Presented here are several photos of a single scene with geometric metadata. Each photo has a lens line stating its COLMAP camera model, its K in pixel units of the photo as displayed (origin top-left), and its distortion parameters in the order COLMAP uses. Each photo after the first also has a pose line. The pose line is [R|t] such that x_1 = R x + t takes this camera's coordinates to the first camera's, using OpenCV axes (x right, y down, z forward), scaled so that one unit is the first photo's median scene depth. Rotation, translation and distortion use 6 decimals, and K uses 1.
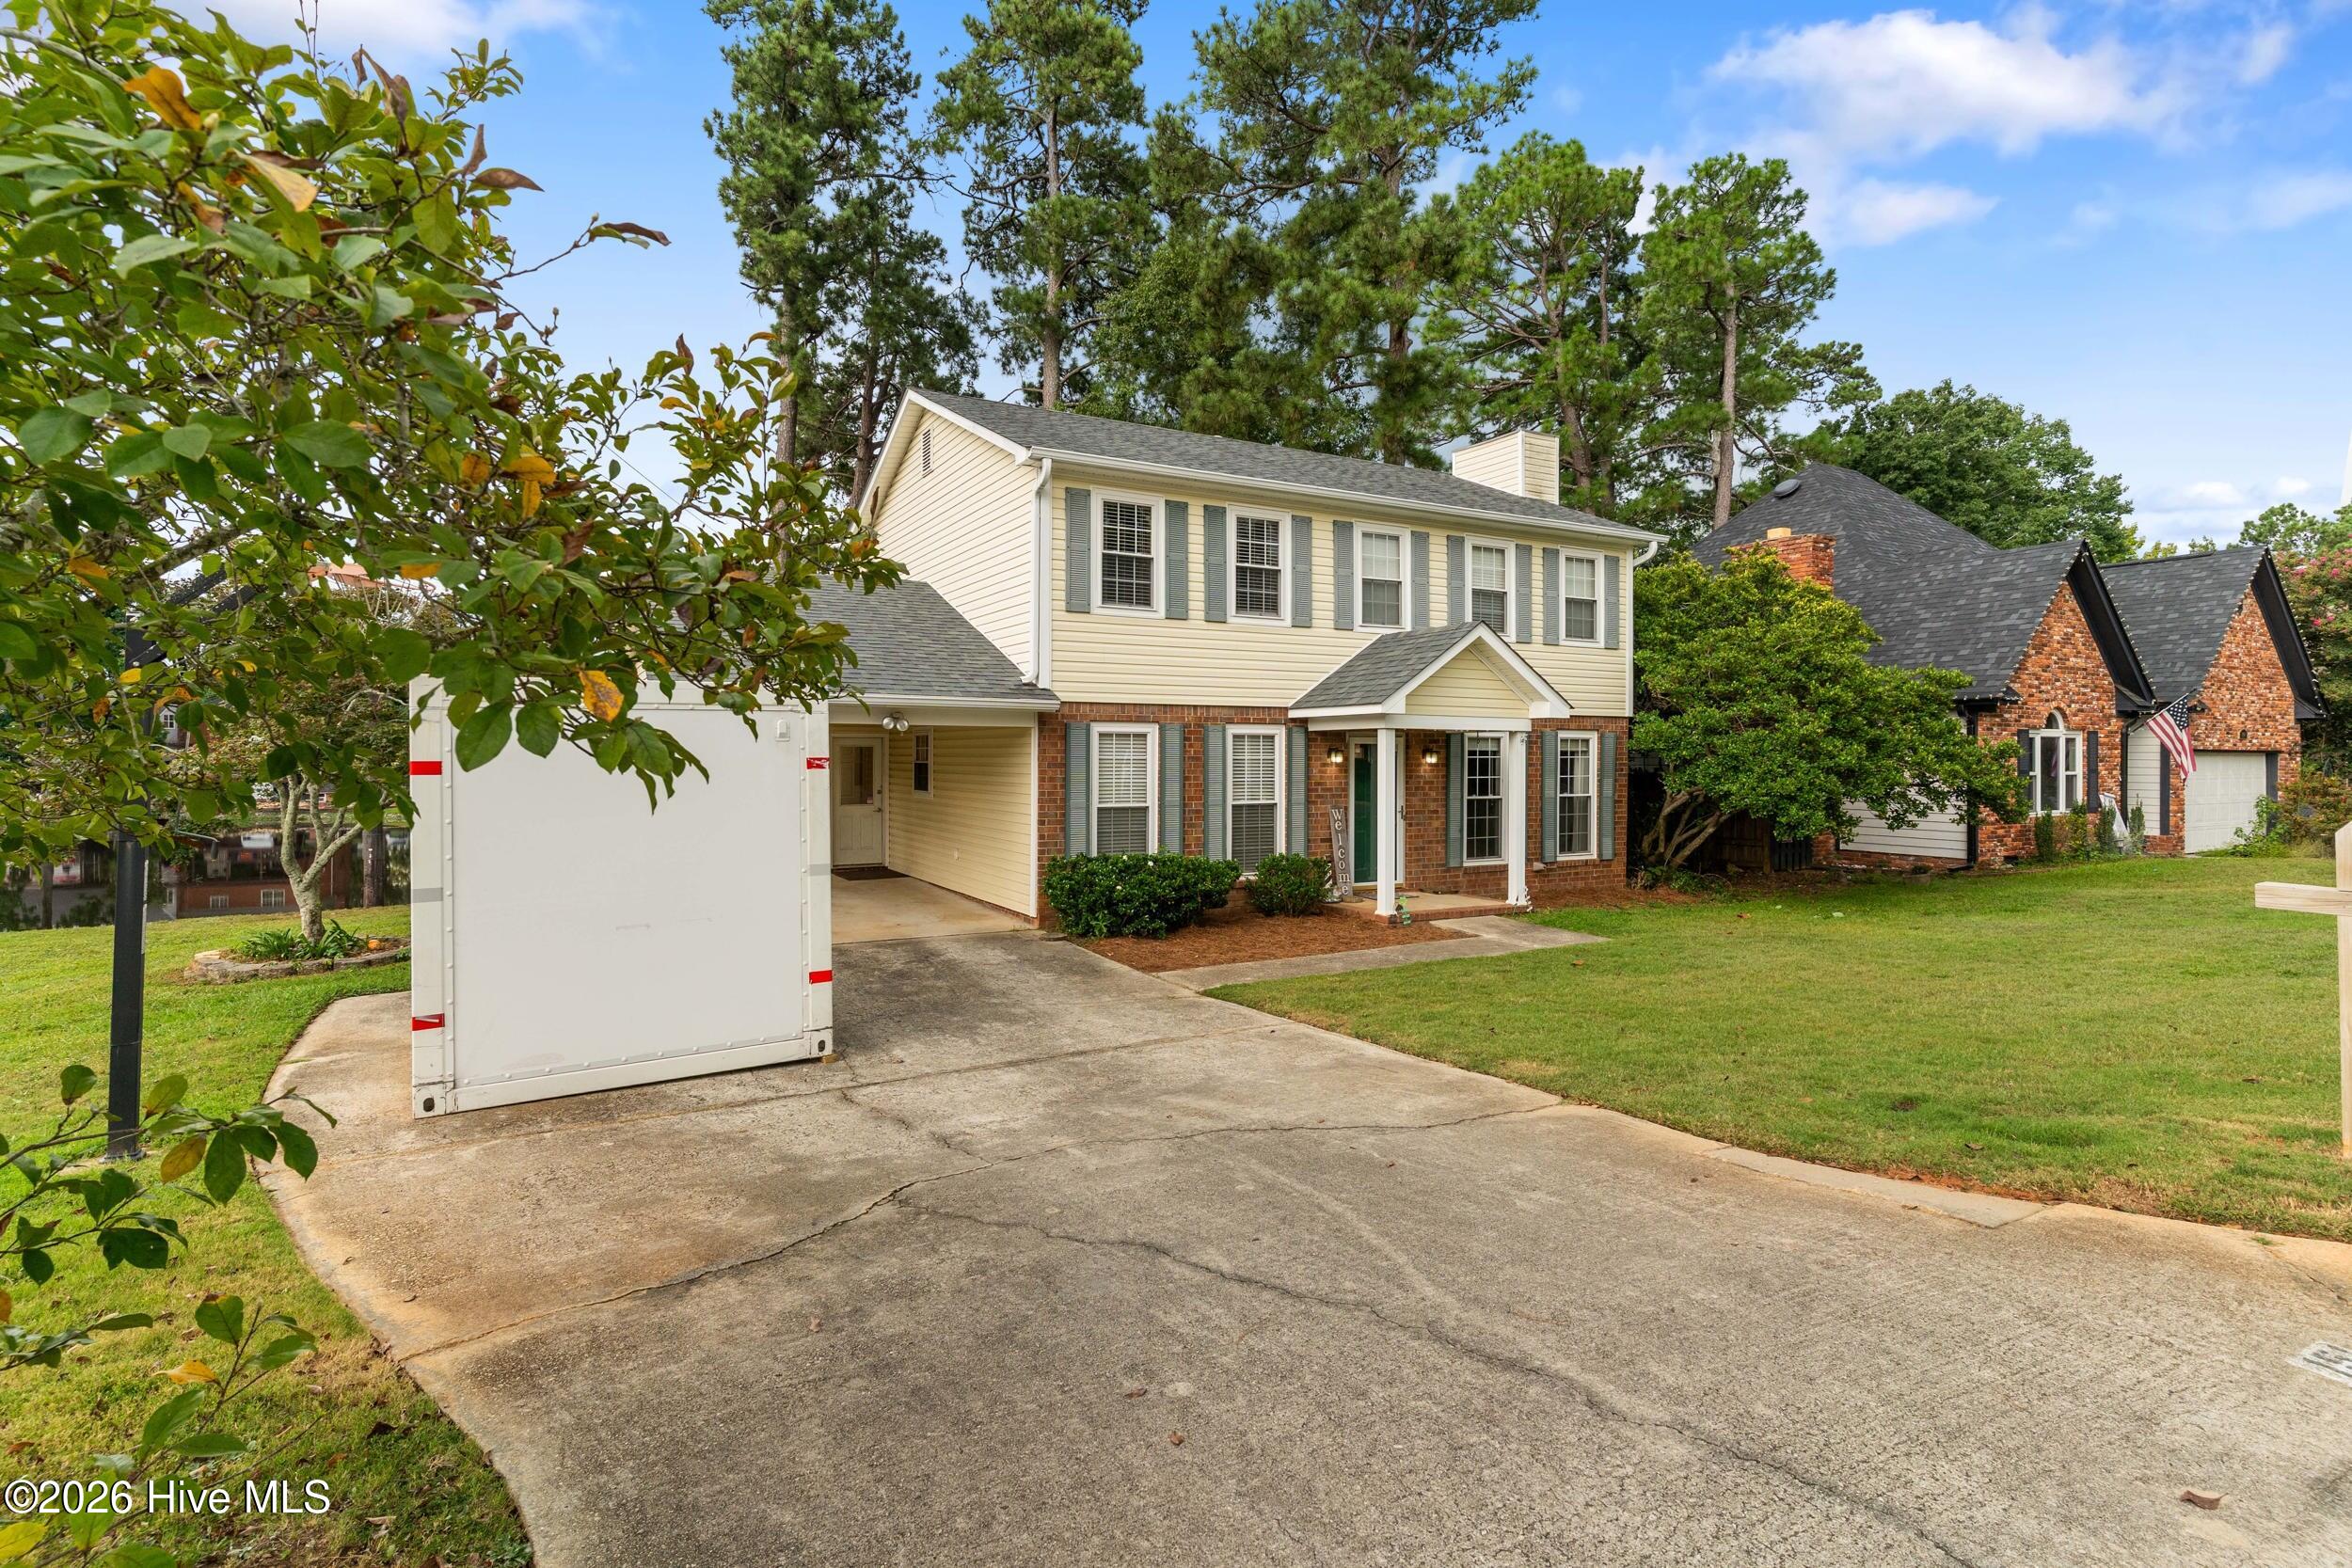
lens RADIAL K [[1145.3, 0, 1180.1], [0, 1145.3, 771.4], [0, 0, 1]] dist [-0.001919, -0.000960]
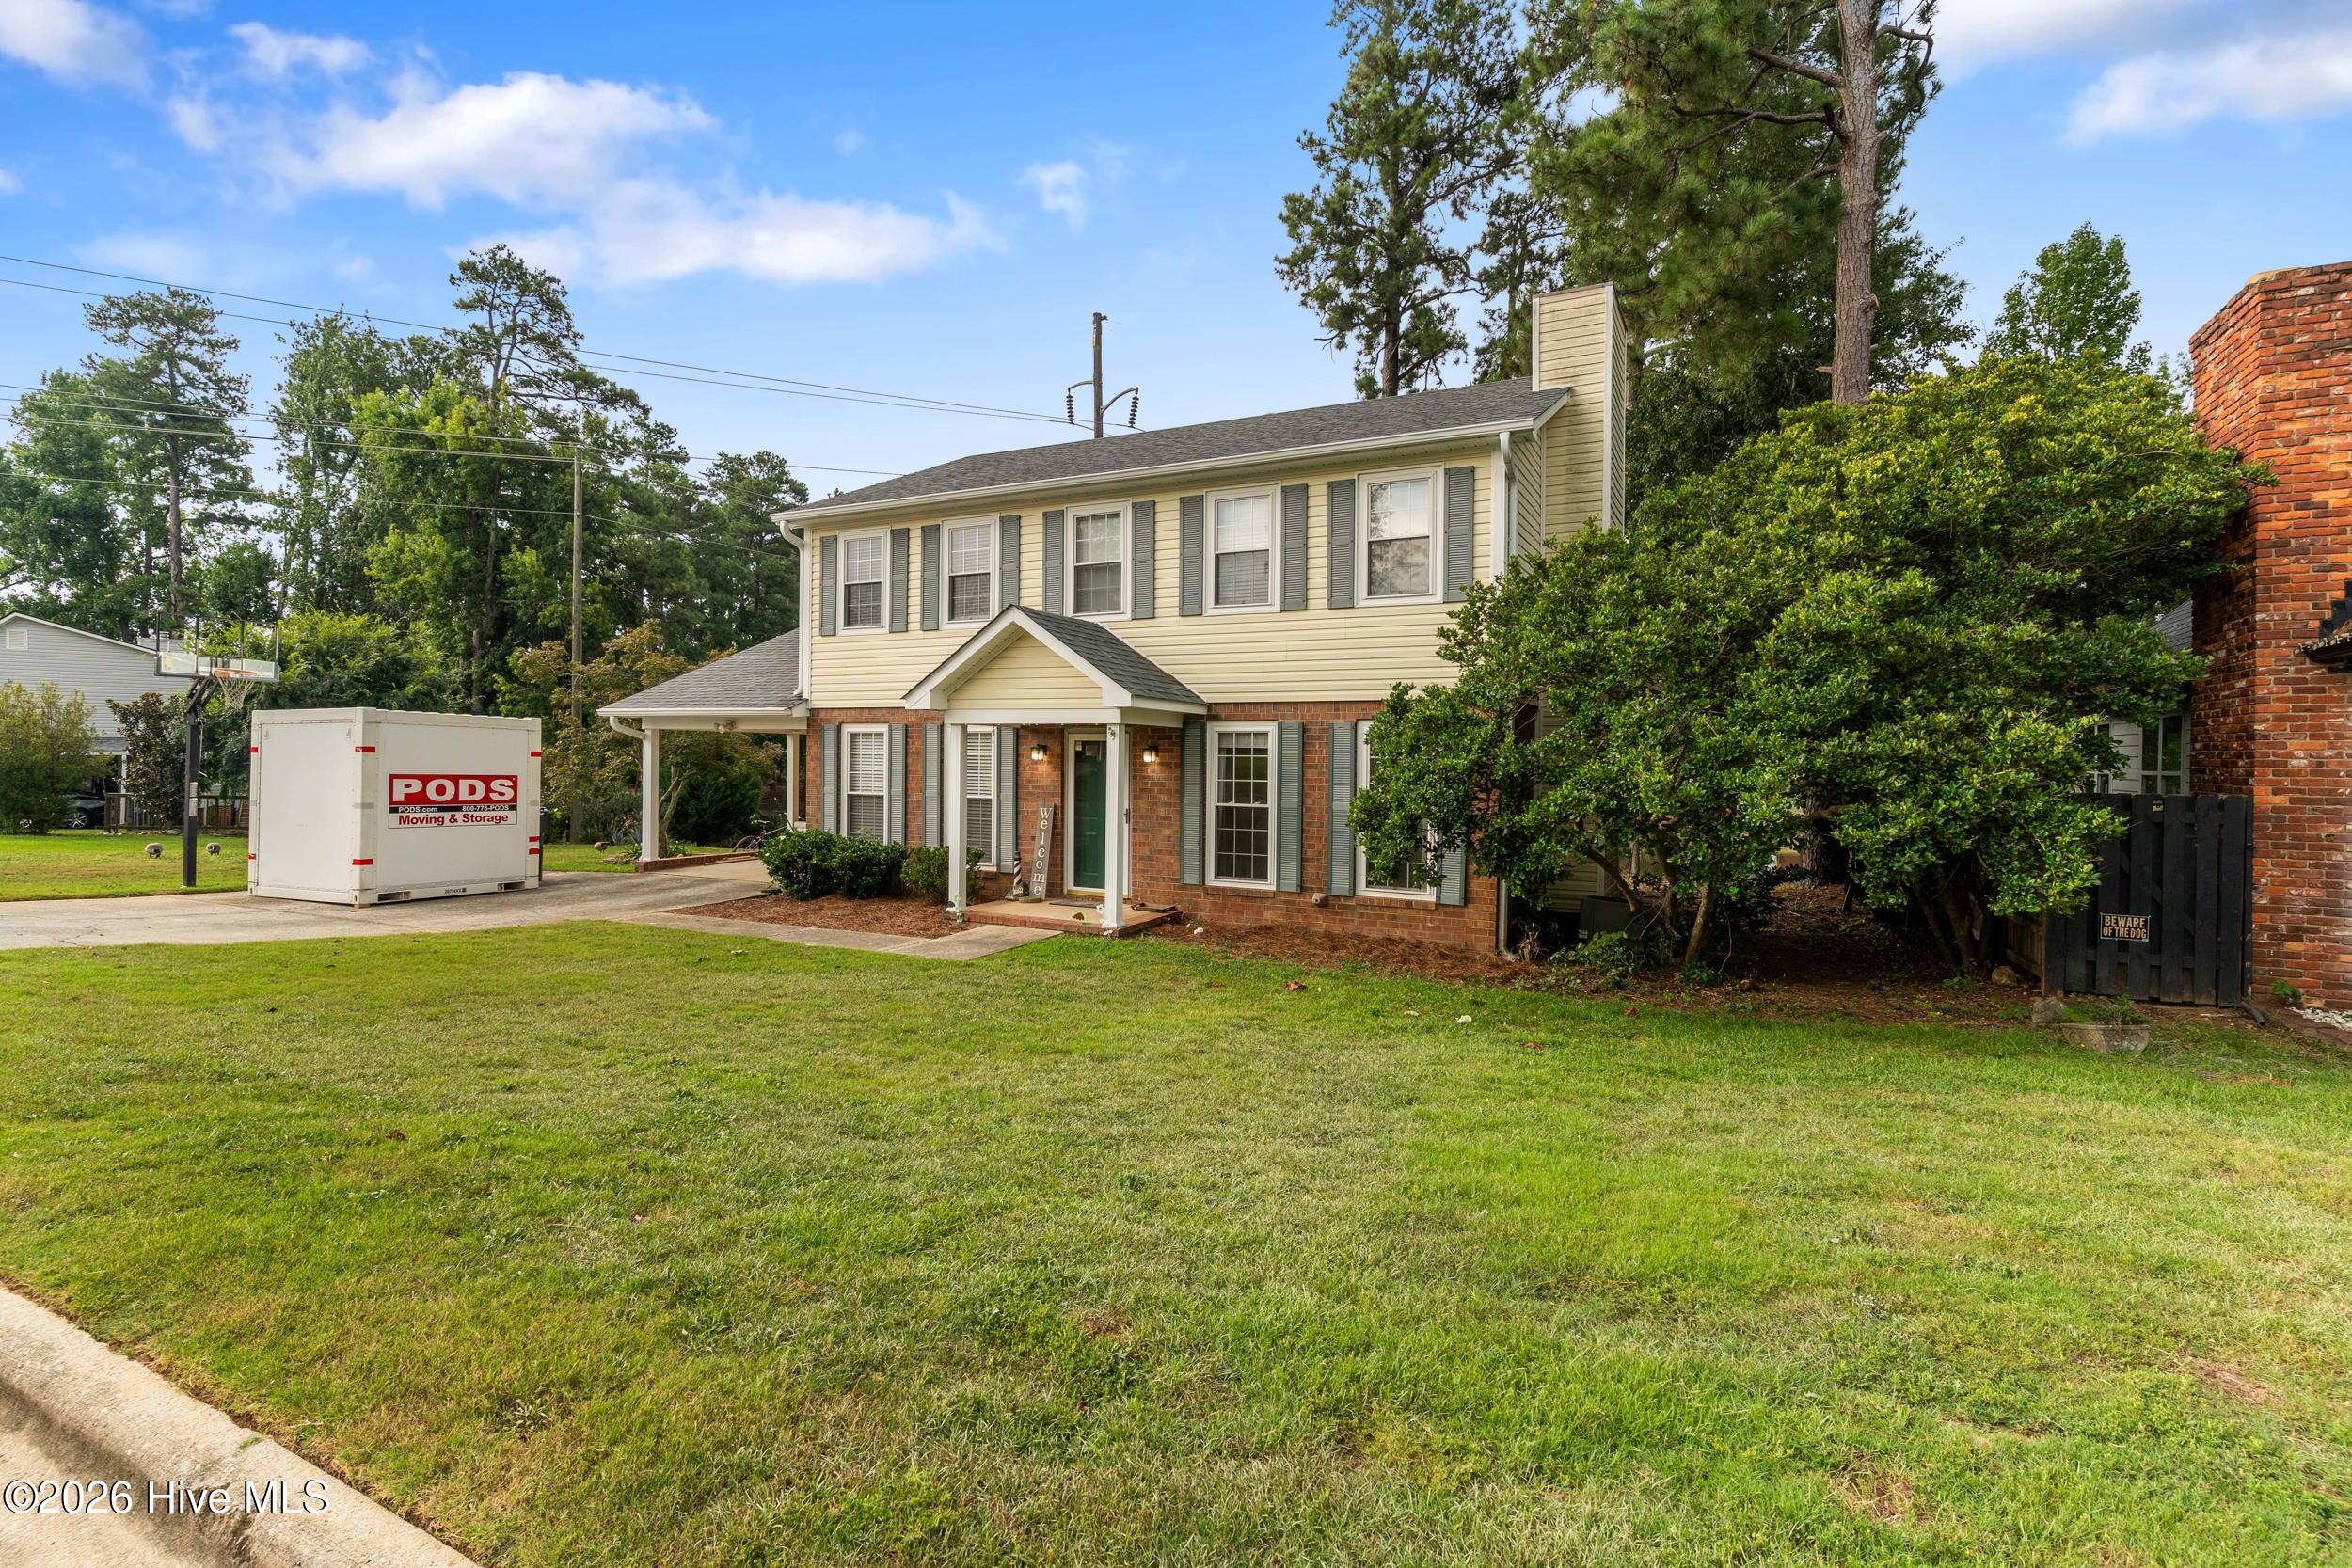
lens RADIAL K [[1145.3, 0, 1180.1], [0, 1145.3, 771.4], [0, 0, 1]] dist [-0.001919, -0.000960]
pose [[0.542397, 0.014915, -0.839990, 0.976531], [-0.019767, 0.999792, 0.004989, -0.004836], [0.839890, 0.013898, 0.542579, 0.543861]]
